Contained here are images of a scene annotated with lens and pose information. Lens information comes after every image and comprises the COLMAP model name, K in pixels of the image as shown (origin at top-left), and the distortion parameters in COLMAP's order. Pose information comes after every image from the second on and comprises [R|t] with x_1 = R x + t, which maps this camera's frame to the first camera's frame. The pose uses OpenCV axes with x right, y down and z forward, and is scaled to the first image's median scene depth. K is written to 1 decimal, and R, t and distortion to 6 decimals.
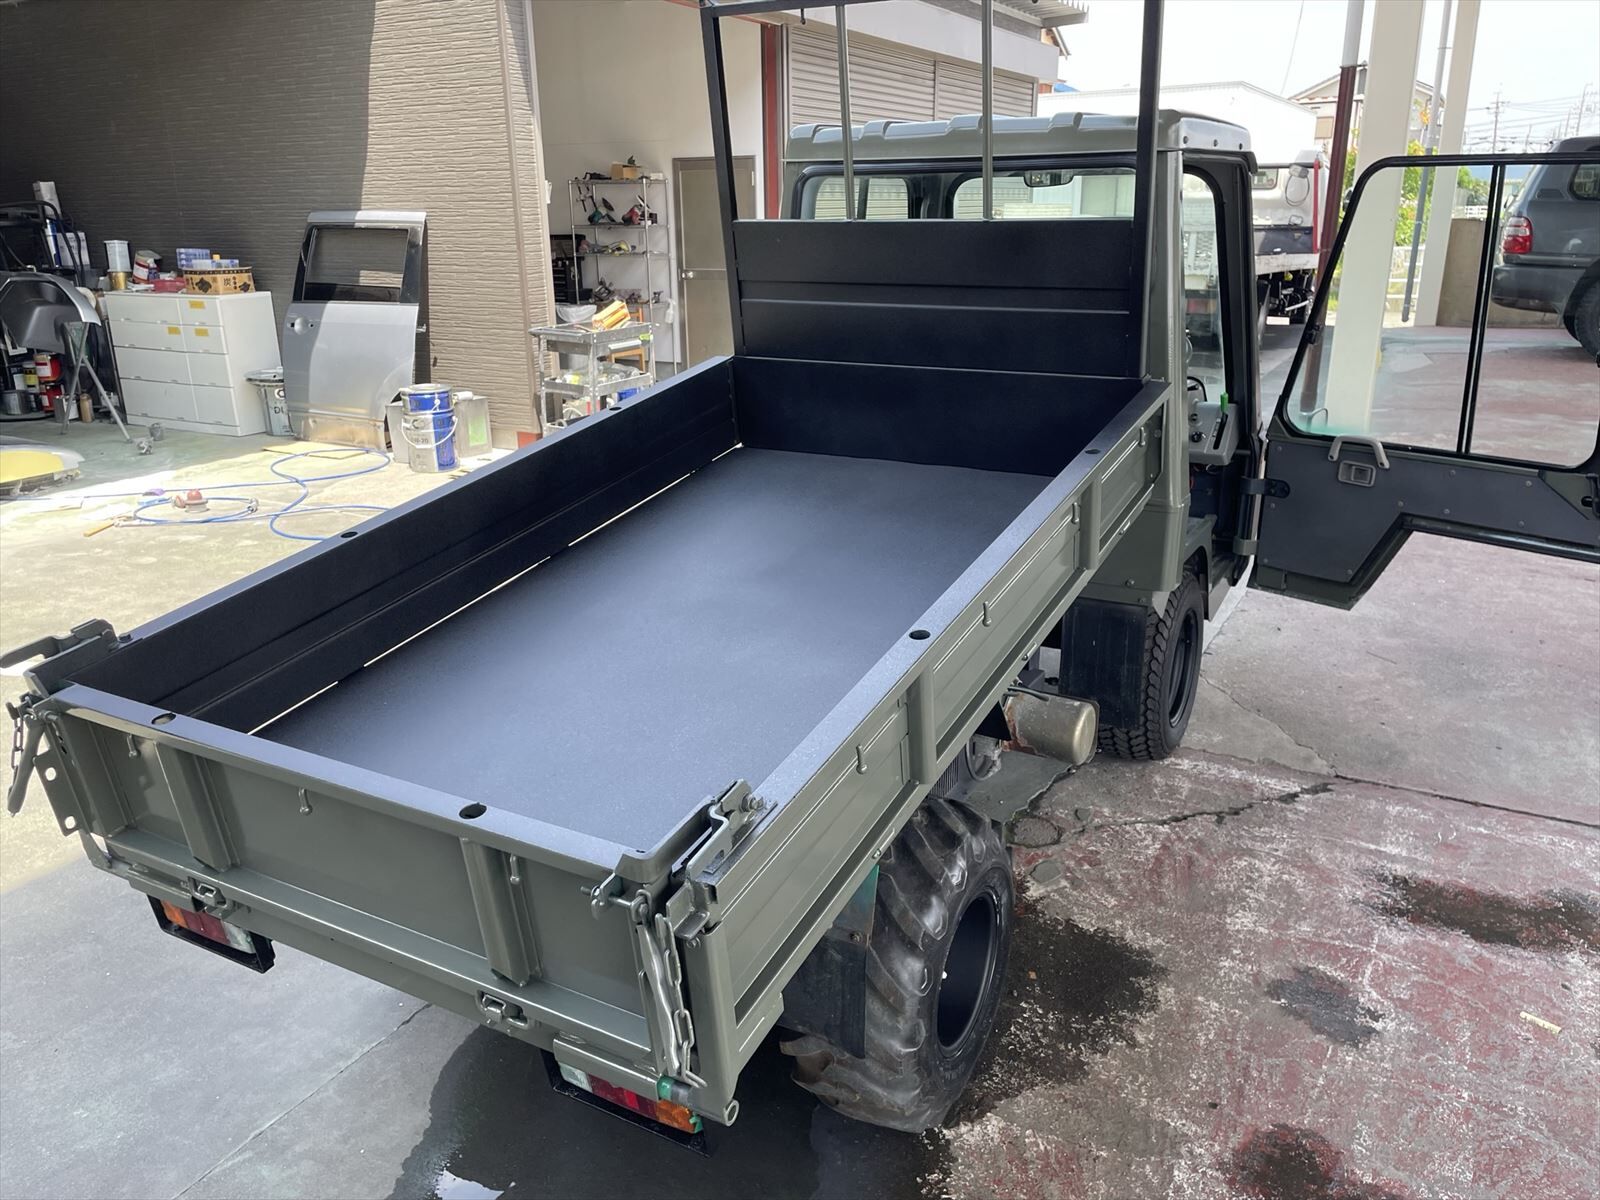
lens RADIAL K [[1208.4, 0, 793.0], [0, 1208.4, 598.4], [0, 0, 1]] dist [0.092197, -0.110685]
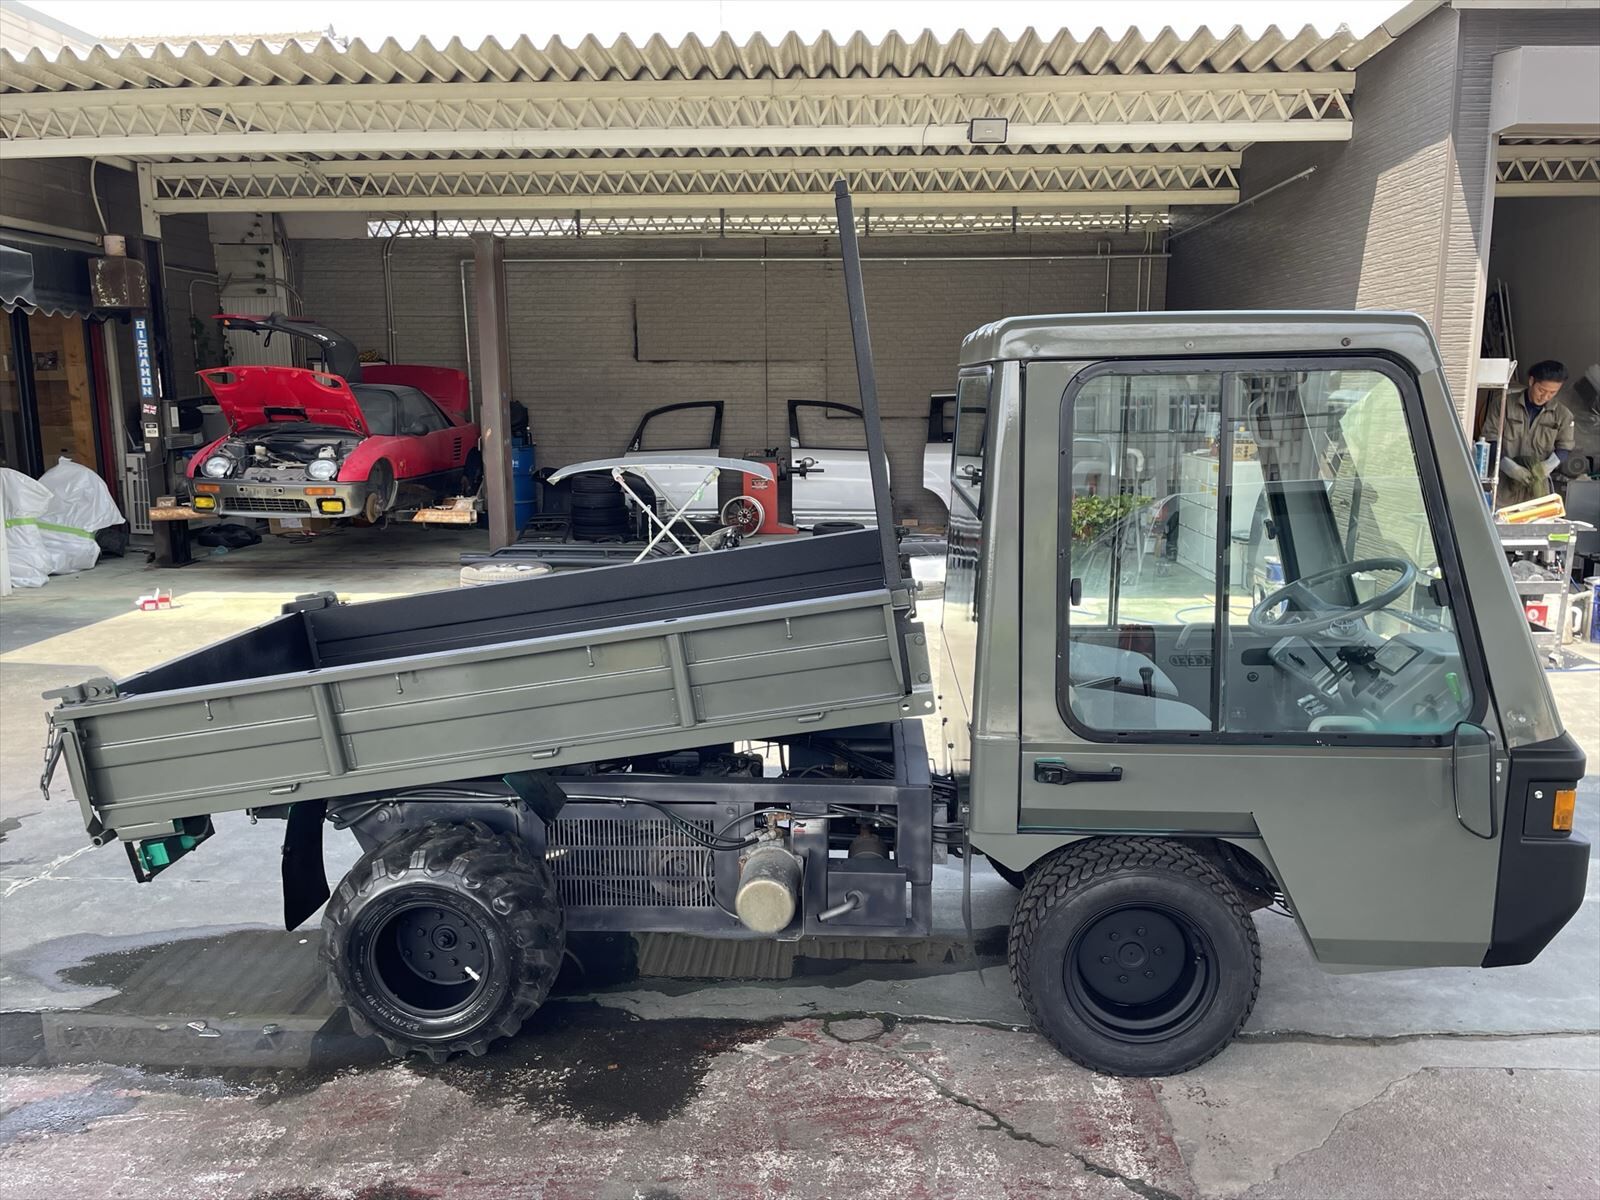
lens RADIAL K [[1208.4, 0, 796.9], [0, 1208.4, 598.2], [0, 0, 1]] dist [0.092197, -0.110685]
pose [[0.439018, 0.163856, -0.883411, 1.093307], [-0.273509, 0.960938, 0.042314, -0.186704], [0.855837, 0.223044, 0.466685, 0.468747]]
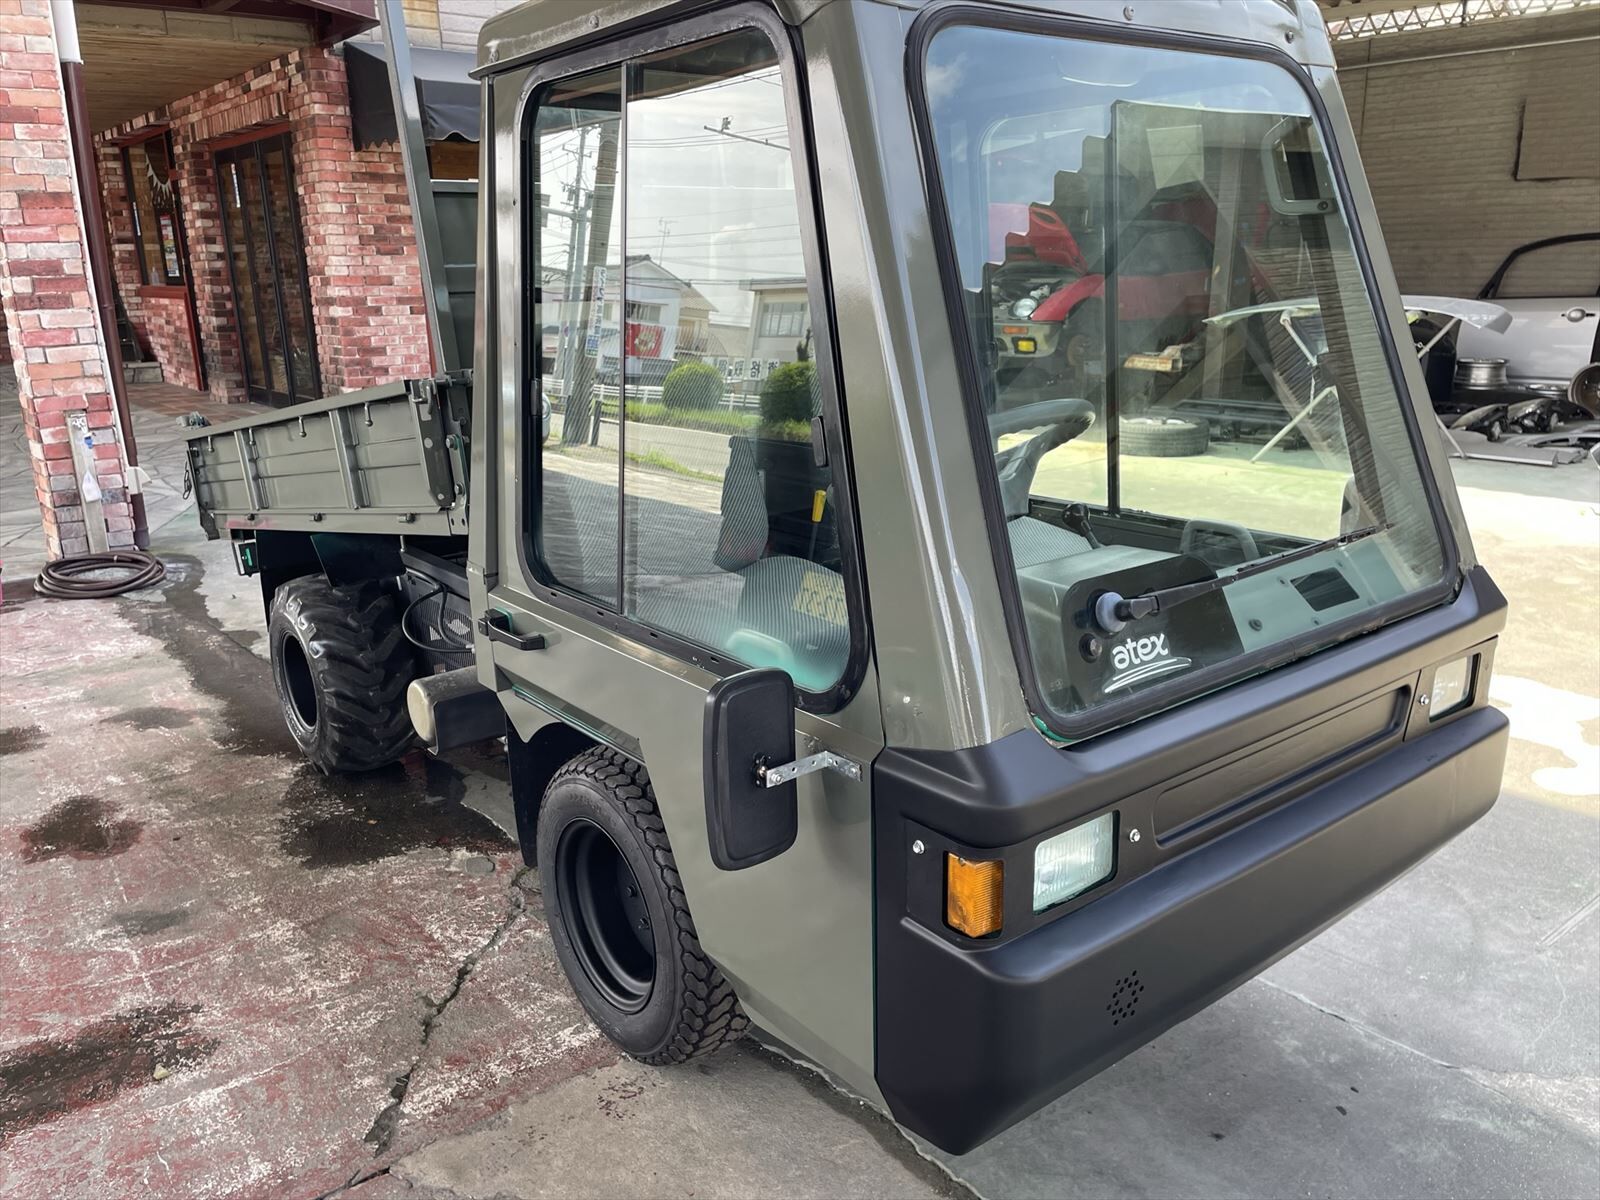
lens RADIAL K [[1208.4, 0, 791.3], [0, 1208.4, 613.2], [0, 0, 1]] dist [0.092197, -0.110685]
pose [[-0.376795, 0.274737, -0.884616, 0.960966], [-0.260809, 0.884900, 0.385914, -0.412904], [0.888822, 0.376127, -0.261772, 1.461664]]
